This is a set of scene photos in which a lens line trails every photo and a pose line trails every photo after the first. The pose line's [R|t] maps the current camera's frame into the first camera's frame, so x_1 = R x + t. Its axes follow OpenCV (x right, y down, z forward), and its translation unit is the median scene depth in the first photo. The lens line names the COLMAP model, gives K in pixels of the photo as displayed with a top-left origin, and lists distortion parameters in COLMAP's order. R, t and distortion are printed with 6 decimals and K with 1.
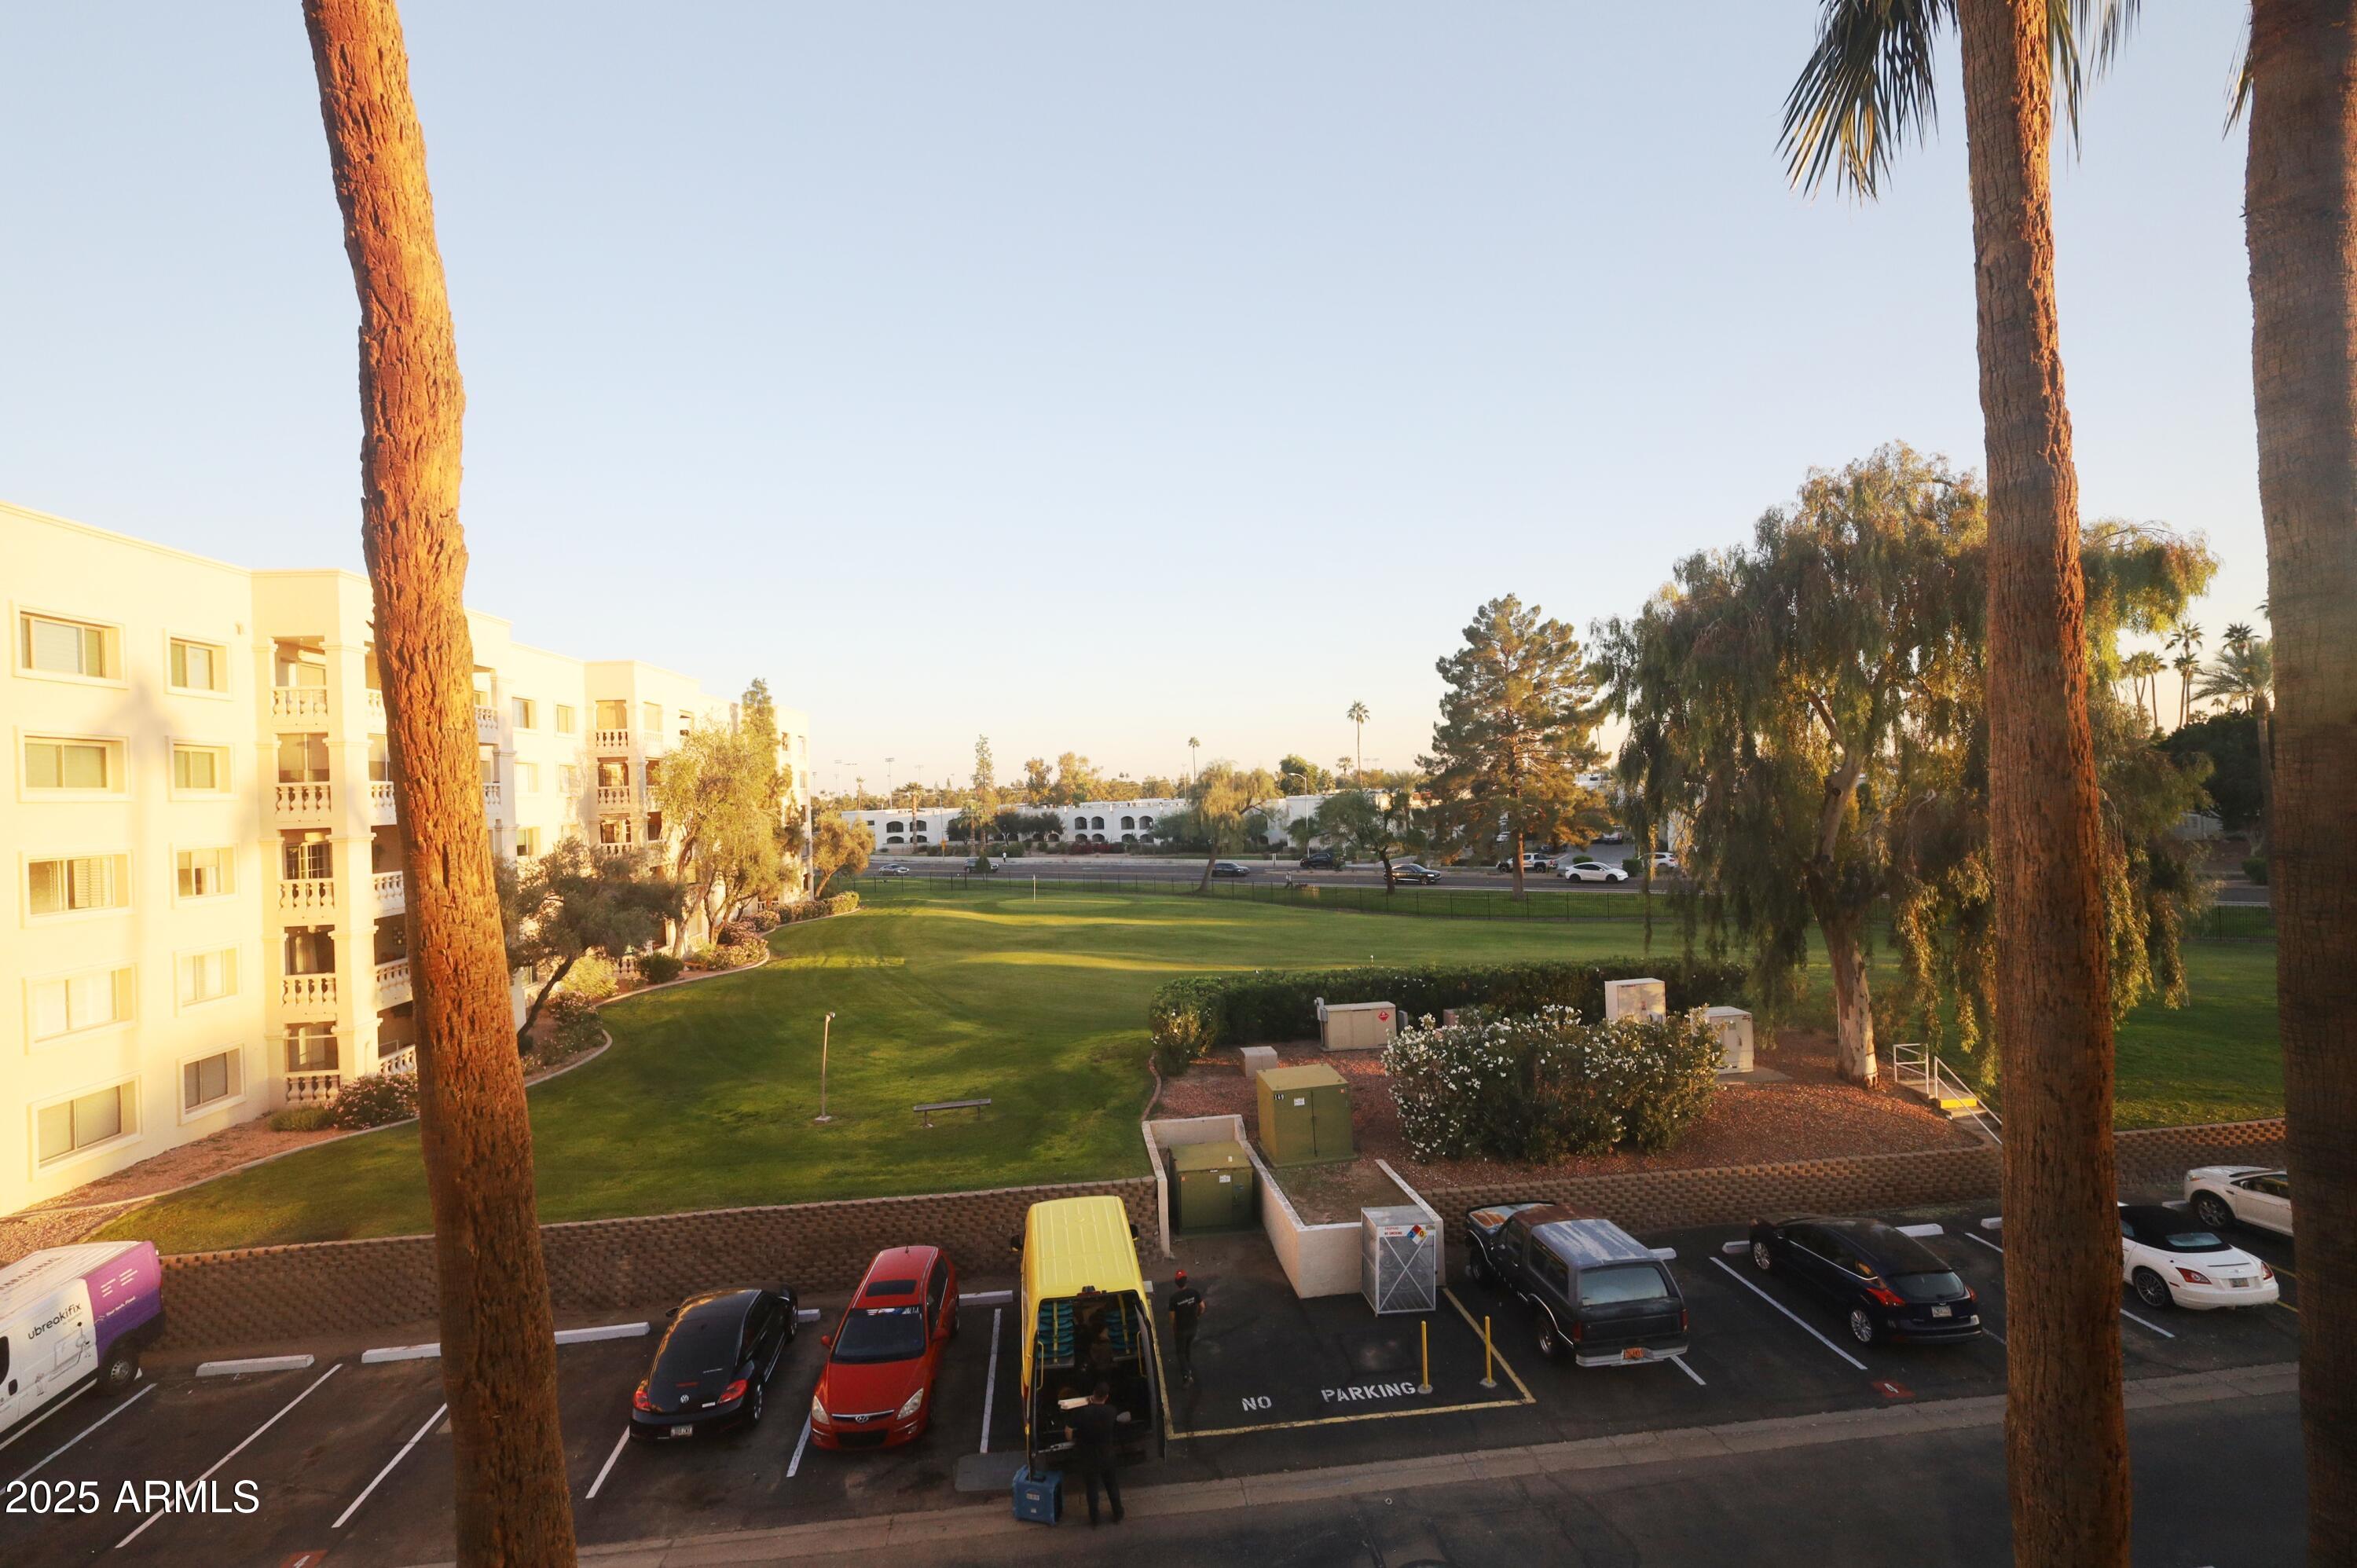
lens RADIAL K [[1084.2, 0, 1175.9], [0, 1084.2, 784.3], [0, 0, 1]] dist [-0.001313, 0.000519]
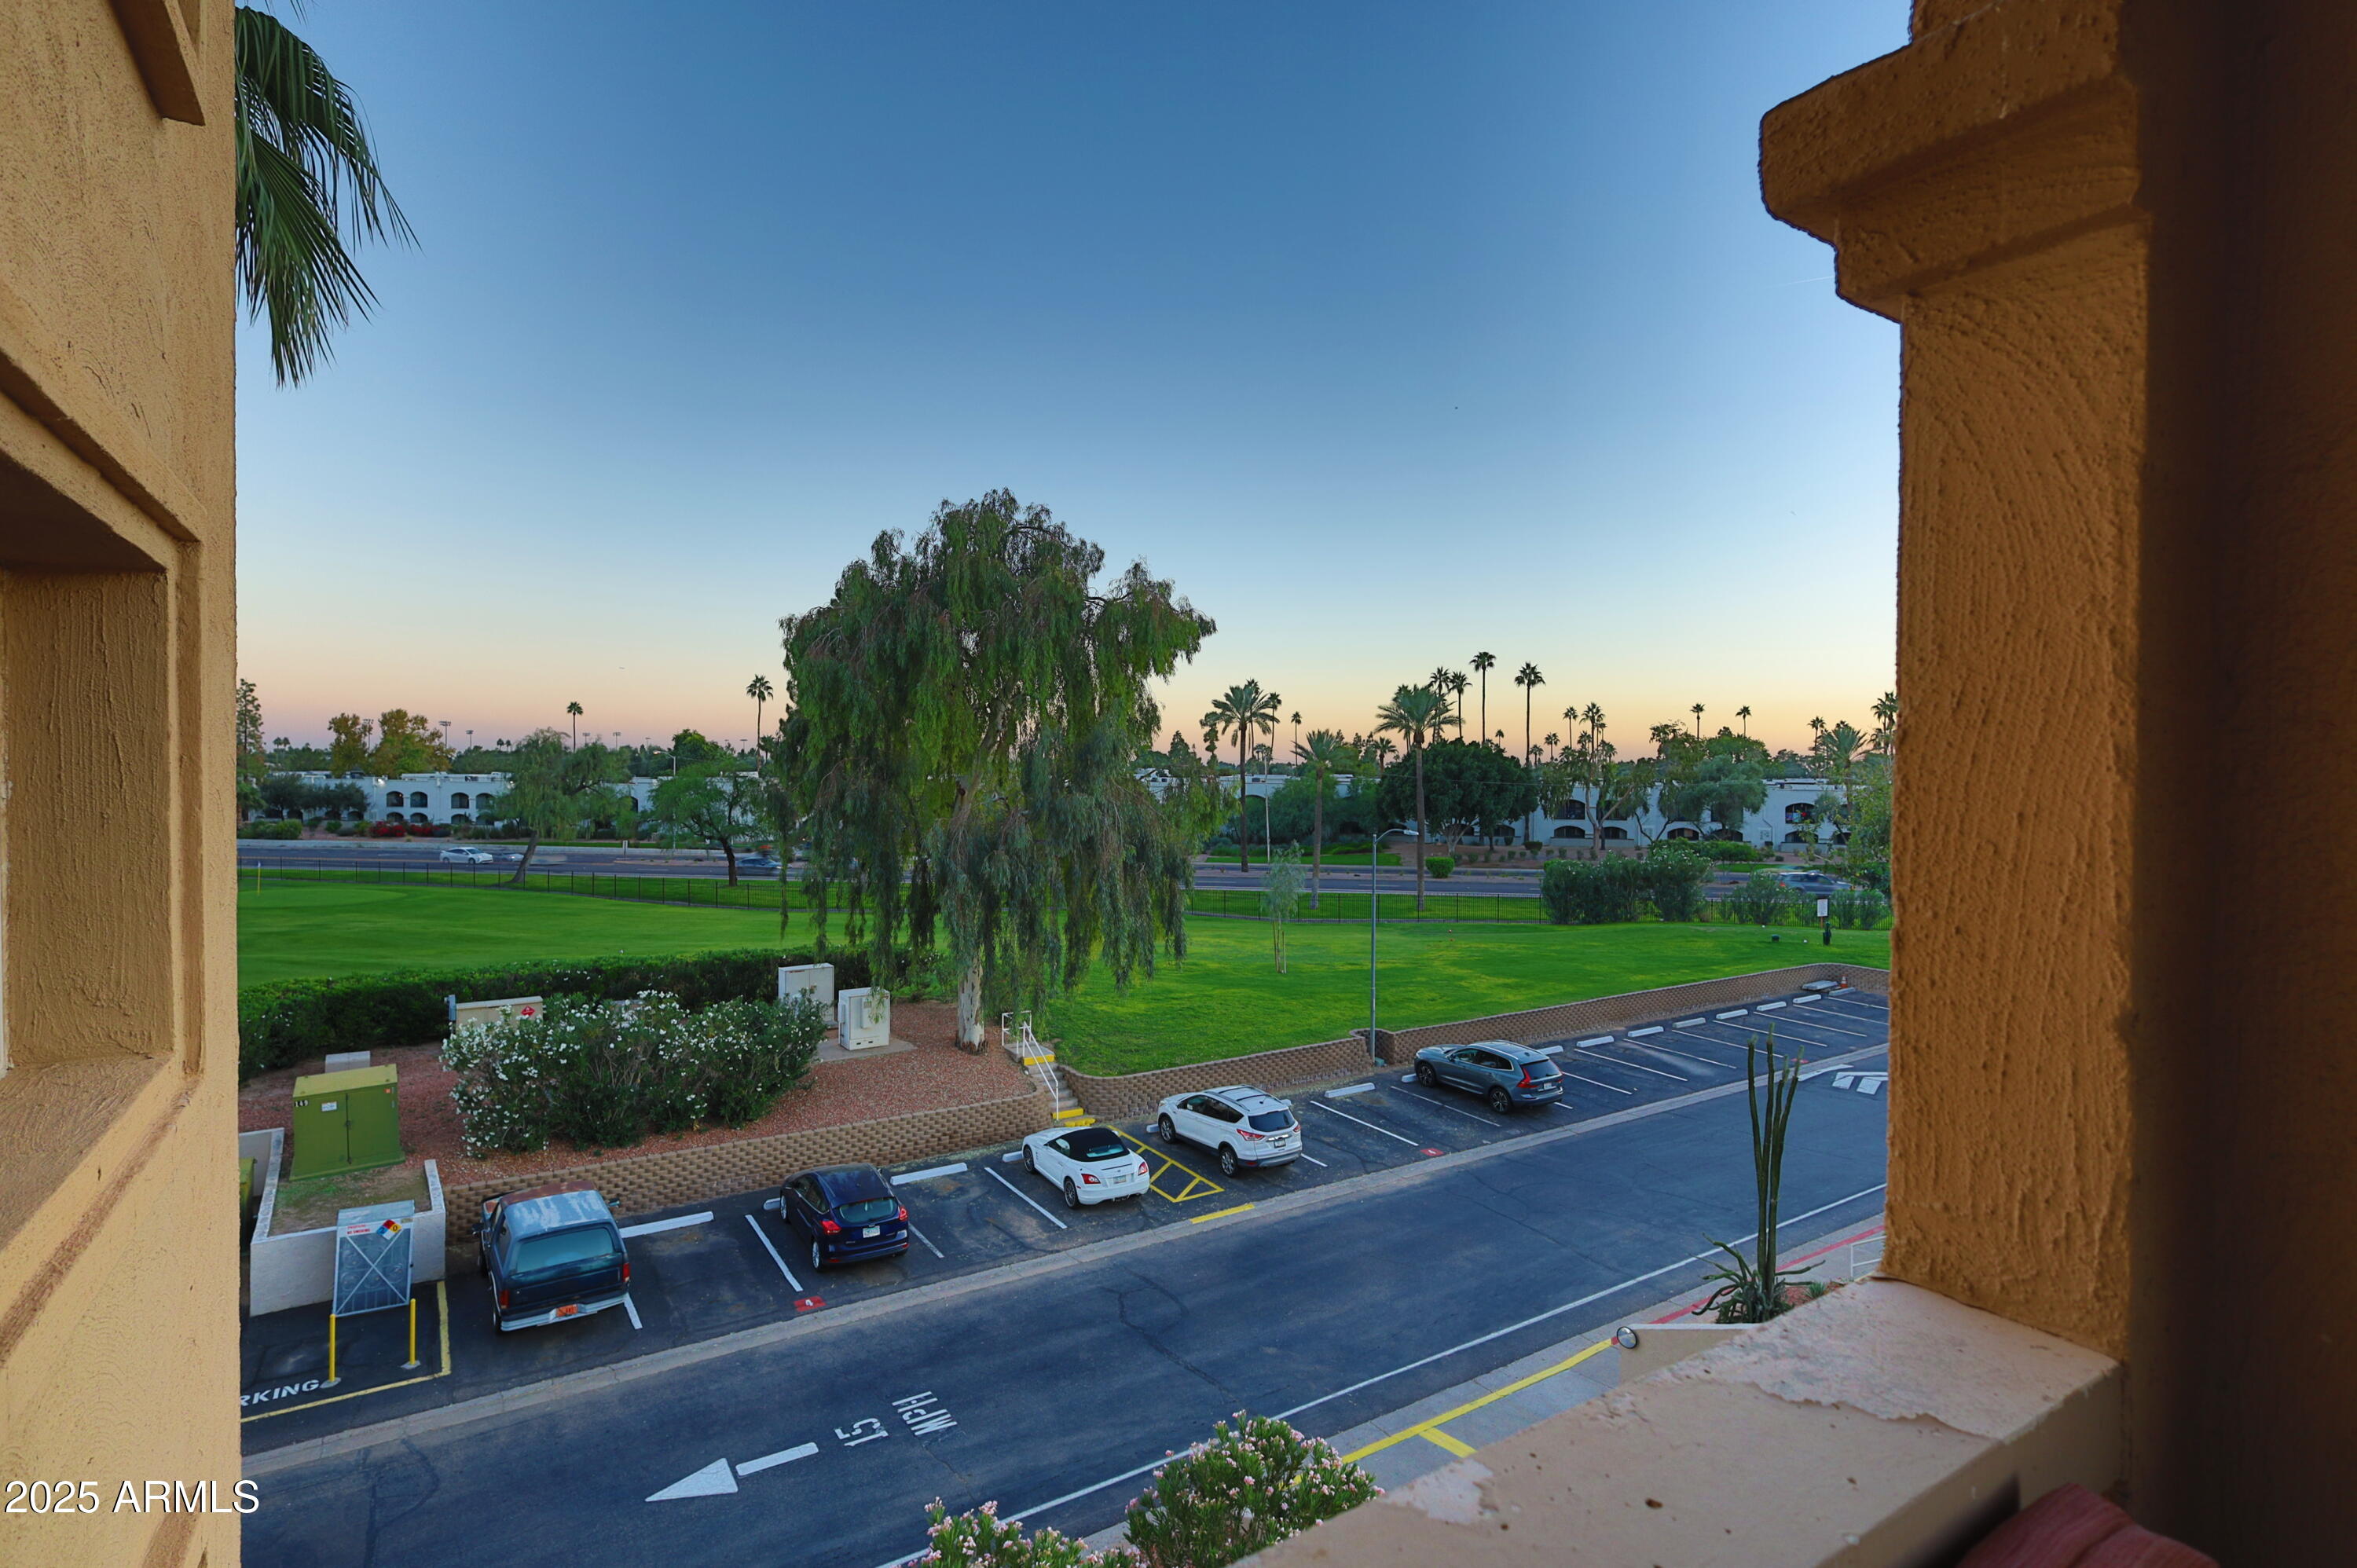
lens RADIAL K [[1150.7, 0, 1175.2], [0, 1150.7, 788.4], [0, 0, 1]] dist [-0.000243, 0.001659]
pose [[0.890737, 0.038283, 0.452904, 0.284467], [-0.045088, 0.998974, 0.004234, -0.012814], [-0.452277, -0.024192, 0.891549, -0.179363]]
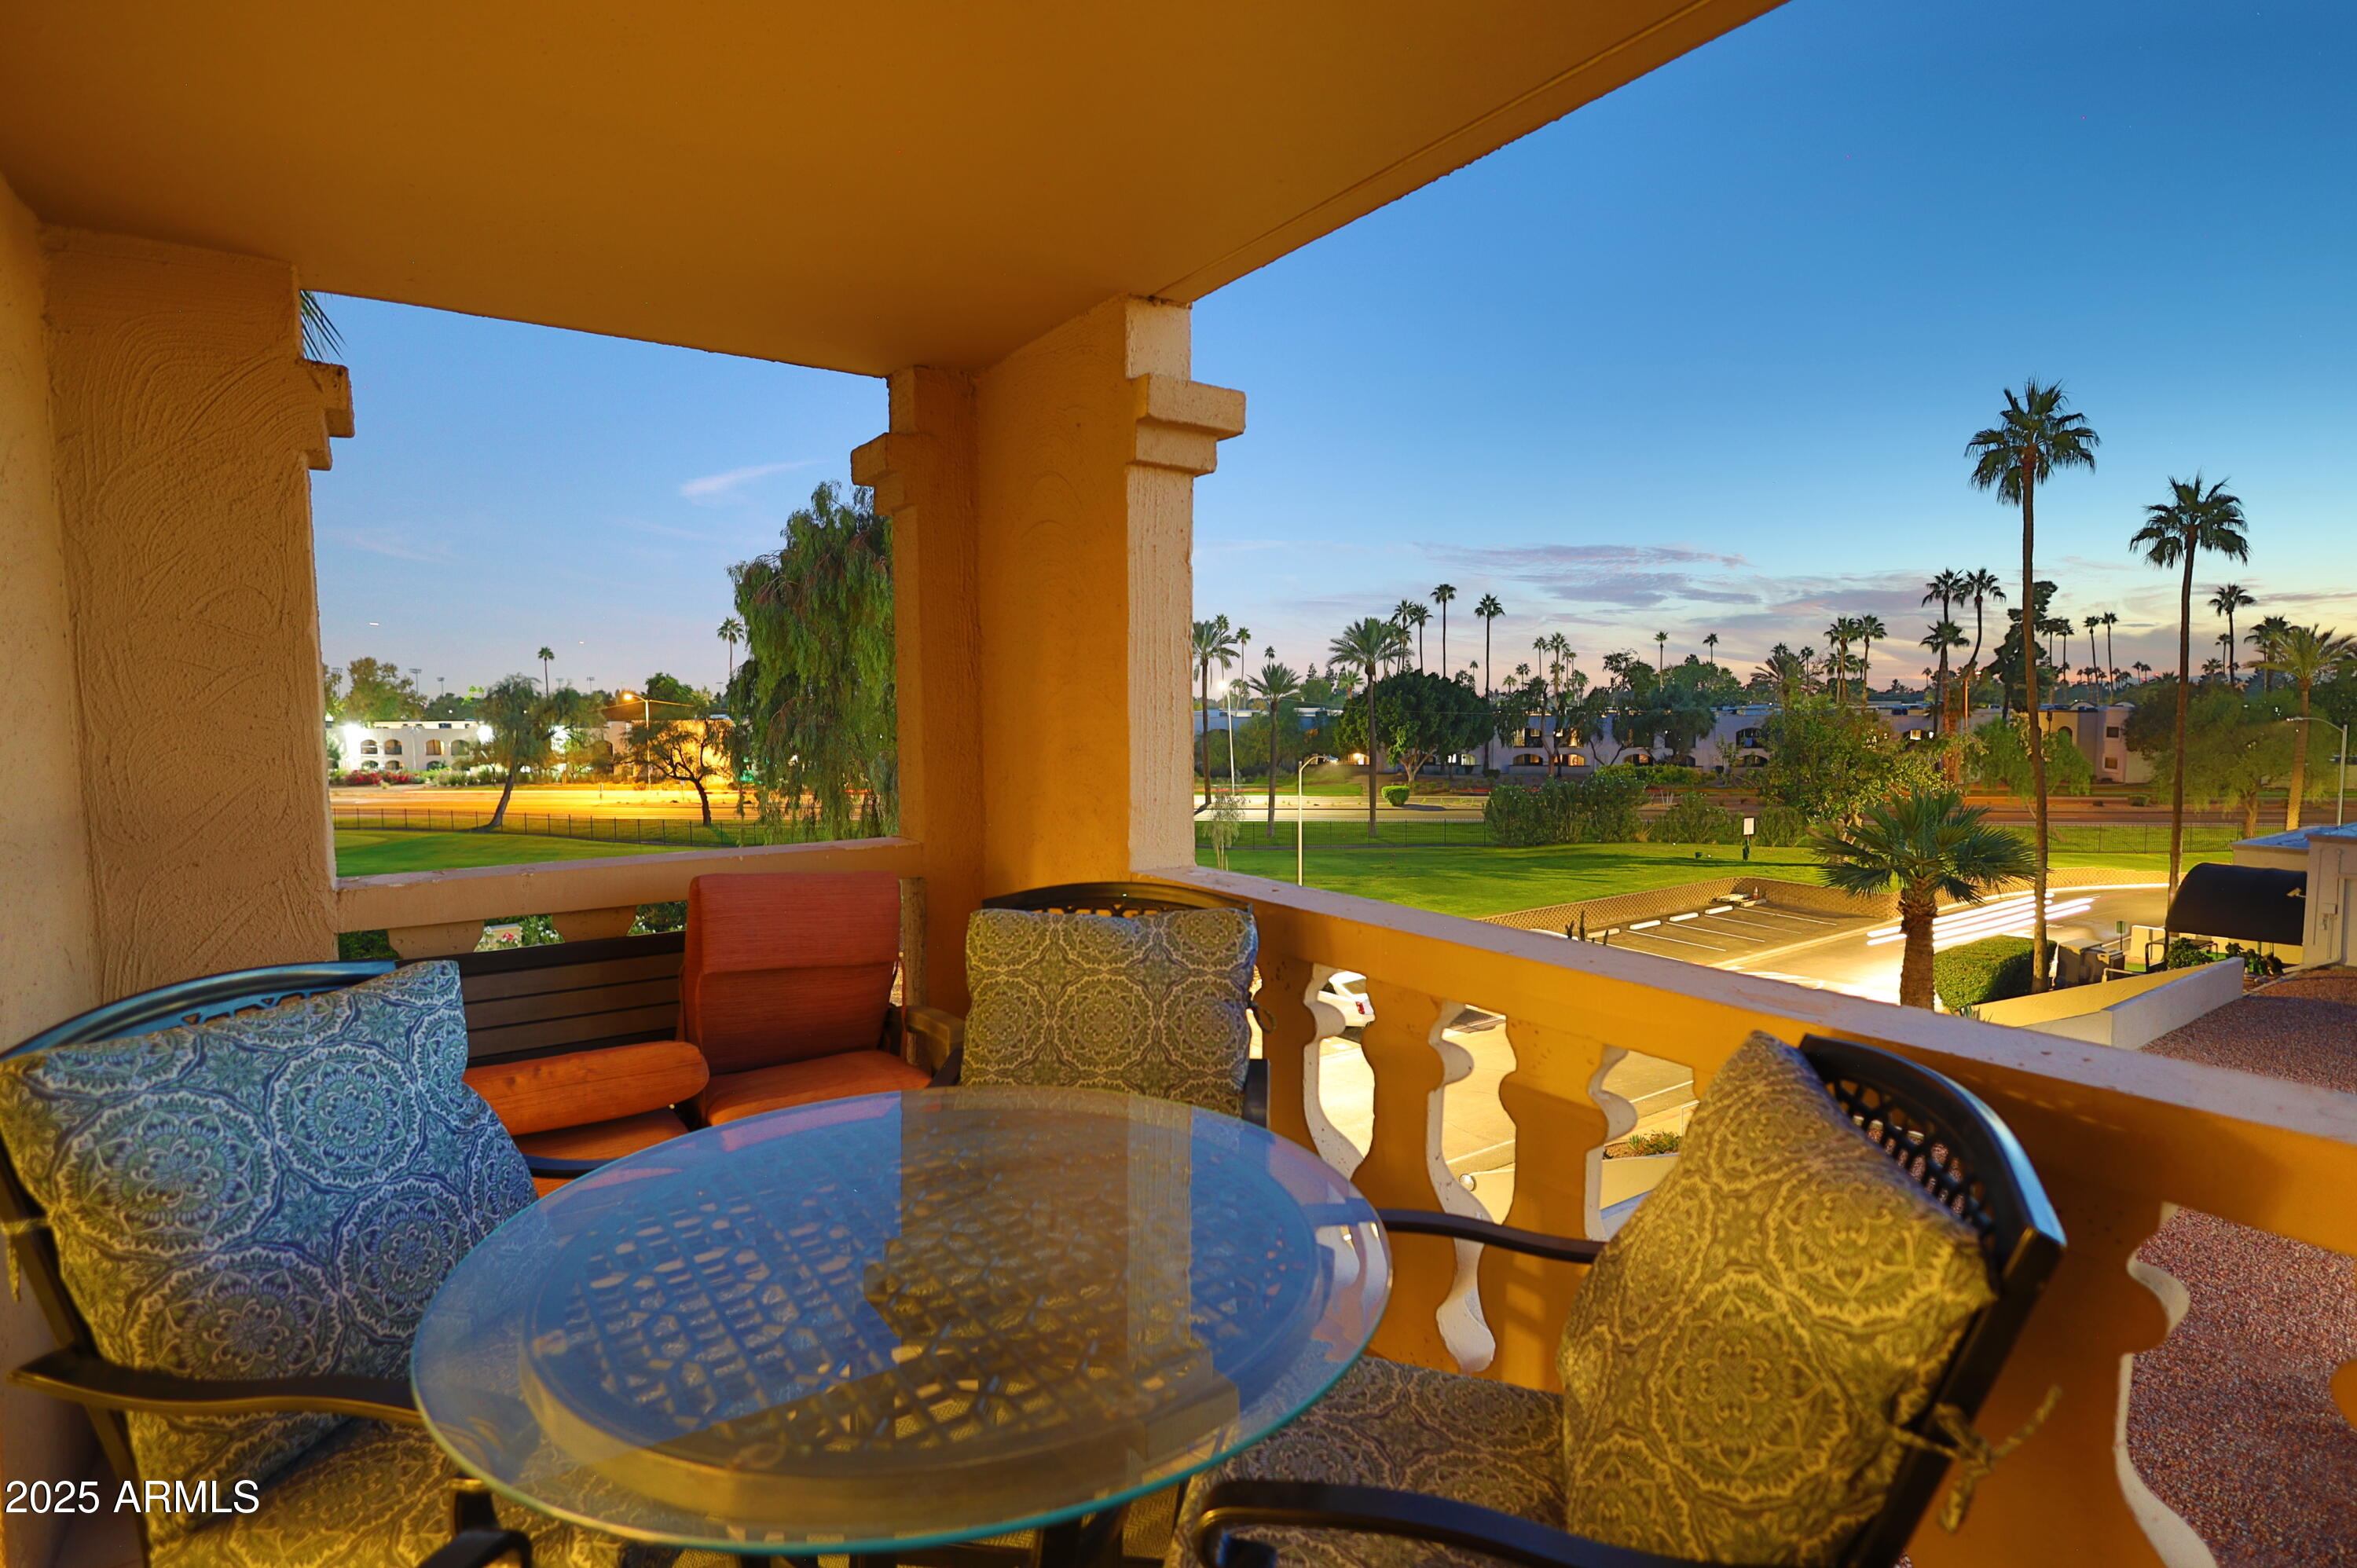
lens RADIAL K [[1150.7, 0, 1175.2], [0, 1150.7, 788.4], [0, 0, 1]] dist [-0.000243, 0.001659]
pose [[0.884049, -0.001827, 0.467390, 0.295710], [-0.029049, 0.997844, 0.058844, -0.010076], [-0.466490, -0.065598, 0.882090, -0.288067]]
